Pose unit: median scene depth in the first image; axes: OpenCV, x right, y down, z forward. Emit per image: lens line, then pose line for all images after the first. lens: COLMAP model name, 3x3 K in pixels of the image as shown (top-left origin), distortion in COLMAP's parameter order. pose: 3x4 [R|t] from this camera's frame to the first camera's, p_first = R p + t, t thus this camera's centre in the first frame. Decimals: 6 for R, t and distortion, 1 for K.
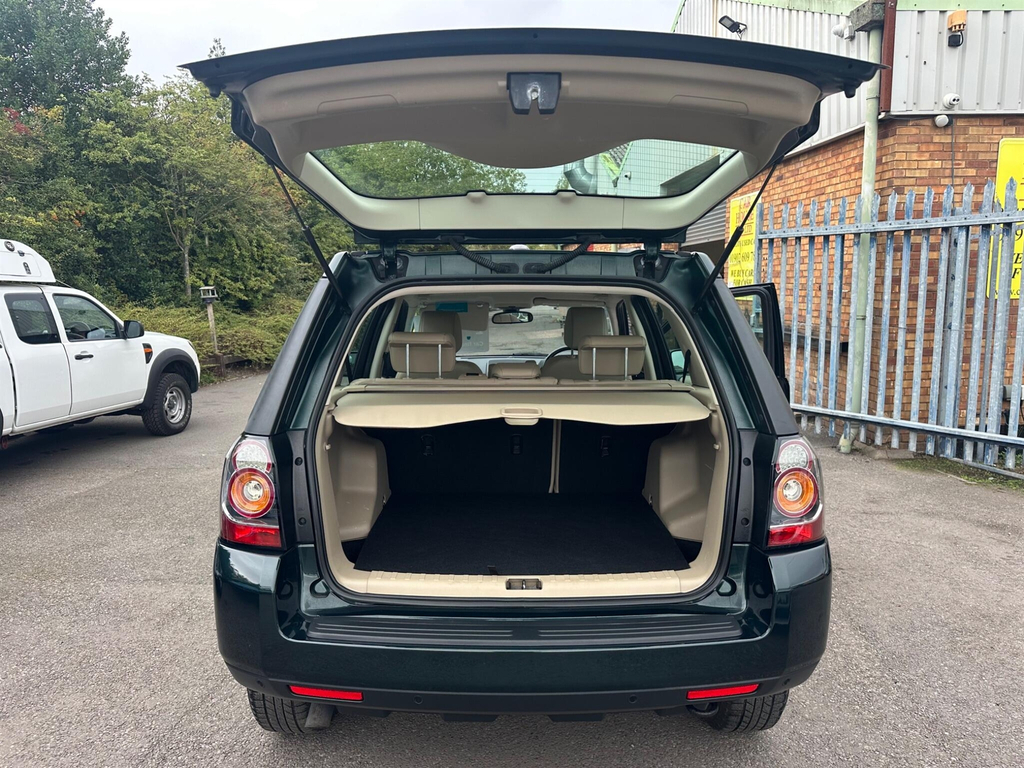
lens RADIAL K [[727.3, 0, 507.8], [0, 727.3, 384.1], [0, 0, 1]] dist [0.043512, -0.057007]
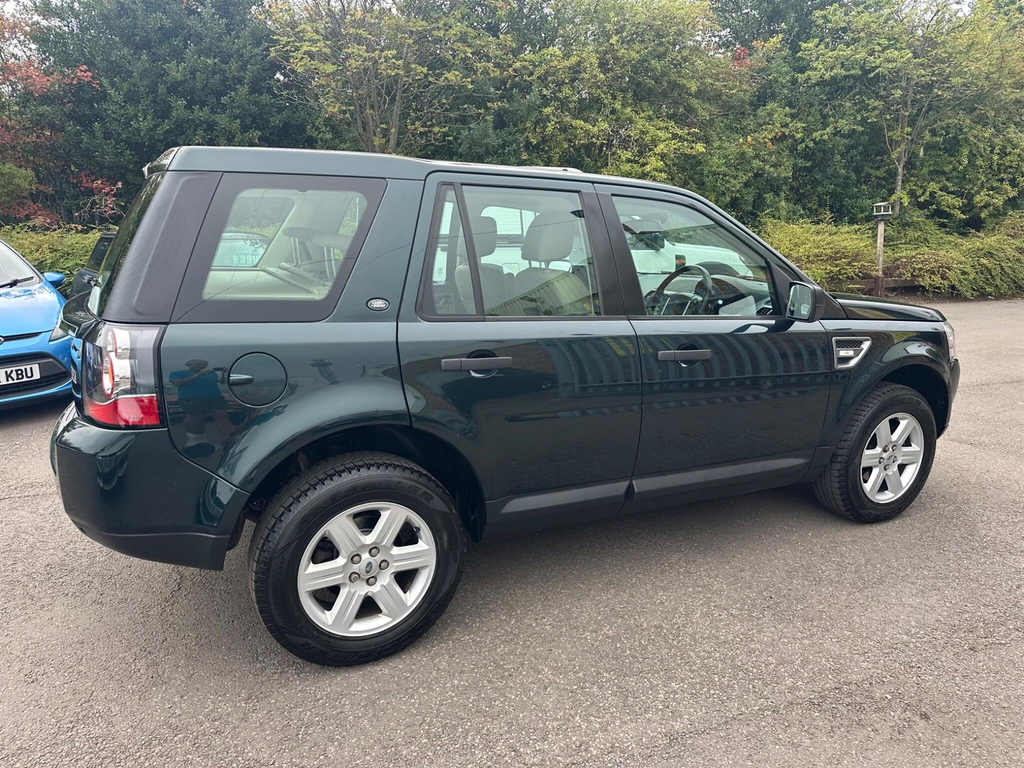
lens RADIAL K [[725.1, 0, 522.1], [0, 725.1, 375.1], [0, 0, 1]] dist [0.047173, -0.050366]
pose [[0.445779, 0.198212, -0.872922, 0.415258], [-0.115317, 0.979766, 0.163584, -0.027398], [0.887684, 0.027741, 0.459617, 0.271145]]
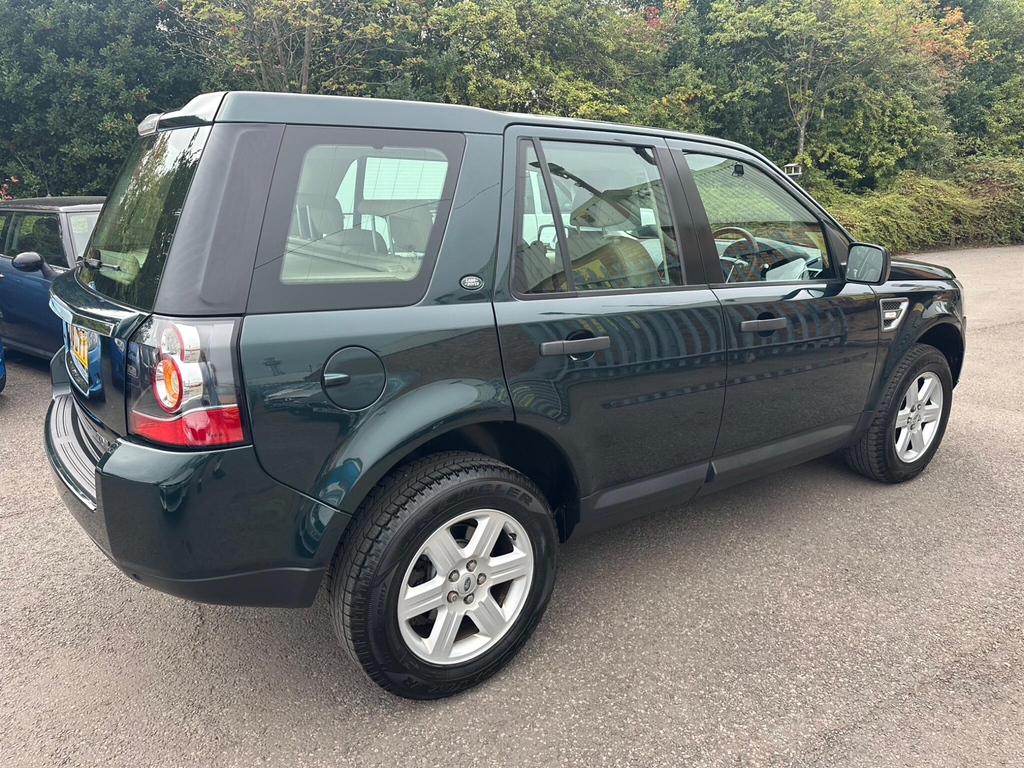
lens RADIAL K [[725.1, 0, 522.1], [0, 725.1, 375.1], [0, 0, 1]] dist [0.047173, -0.050366]
pose [[0.581797, 0.210566, -0.785604, 0.337085], [-0.094884, 0.976883, 0.191565, -0.018367], [0.807780, -0.036911, 0.588327, 0.216161]]
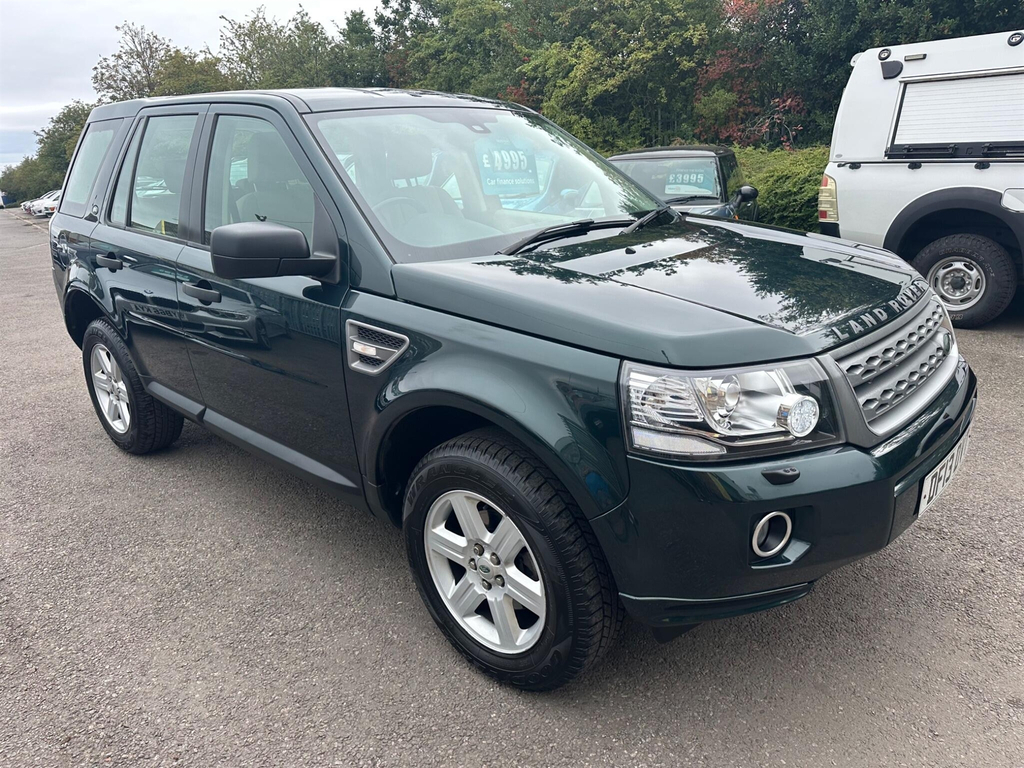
lens RADIAL K [[725.1, 0, 522.1], [0, 725.1, 375.1], [0, 0, 1]] dist [0.047173, -0.050366]
pose [[-0.683180, 0.249230, -0.686404, 0.269033], [-0.045326, 0.923672, 0.380493, -0.088619], [0.728842, 0.291057, -0.619737, 0.855414]]
